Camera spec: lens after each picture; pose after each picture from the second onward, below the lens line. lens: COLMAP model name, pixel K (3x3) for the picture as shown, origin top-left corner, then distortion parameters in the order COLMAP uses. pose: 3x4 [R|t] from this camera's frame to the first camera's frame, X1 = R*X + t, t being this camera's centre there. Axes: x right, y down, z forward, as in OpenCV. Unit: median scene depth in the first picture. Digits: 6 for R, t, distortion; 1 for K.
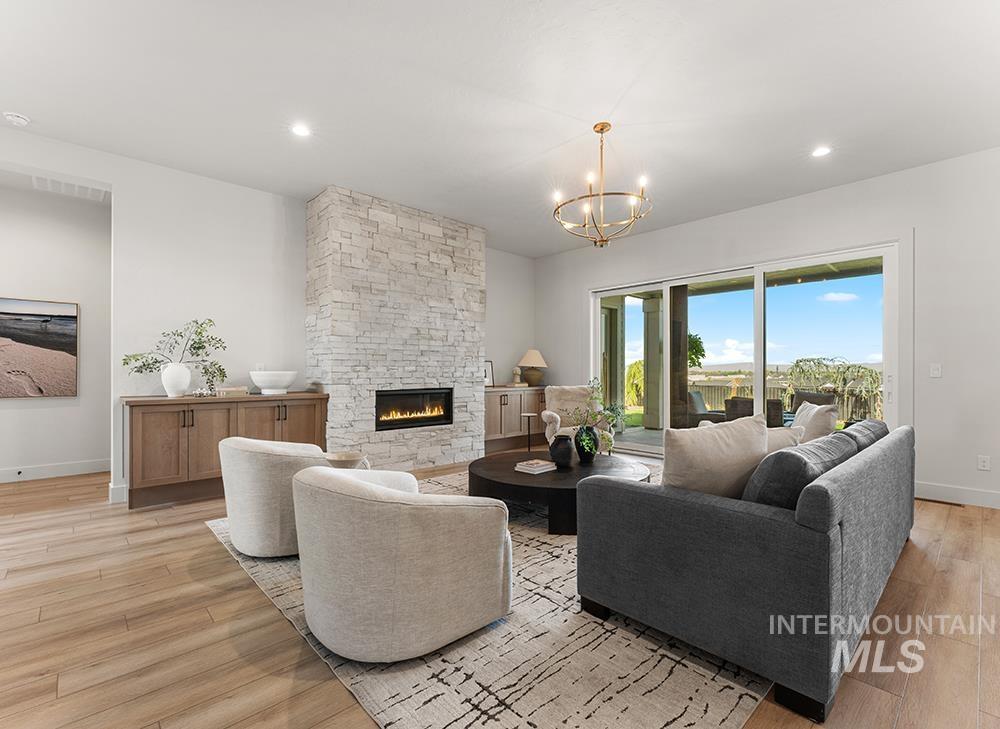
lens RADIAL K [[451.4, 0, 500.0], [0, 451.4, 364.5], [0, 0, 1]] dist [0.002368, 0.000178]
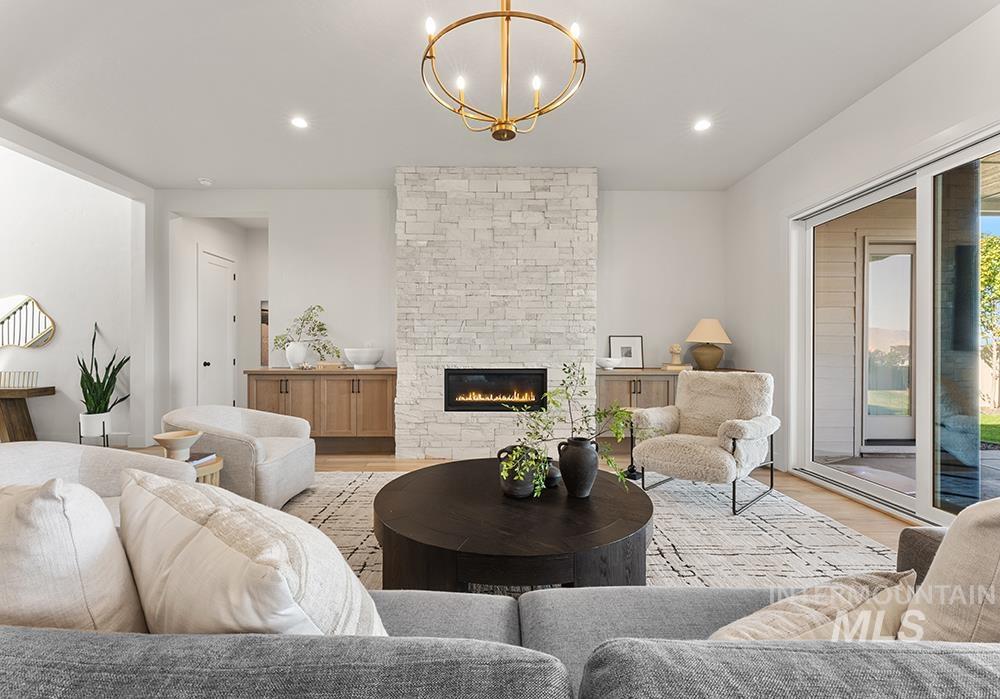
lens RADIAL K [[439.5, 0, 500.0], [0, 439.5, 349.5], [0, 0, 1]] dist [-0.002166, 0.000016]
pose [[0.725364, 0.000343, -0.688365, 0.429412], [0.008318, 0.999923, 0.009263, 0.008180], [0.688315, -0.012445, 0.725305, 0.385071]]
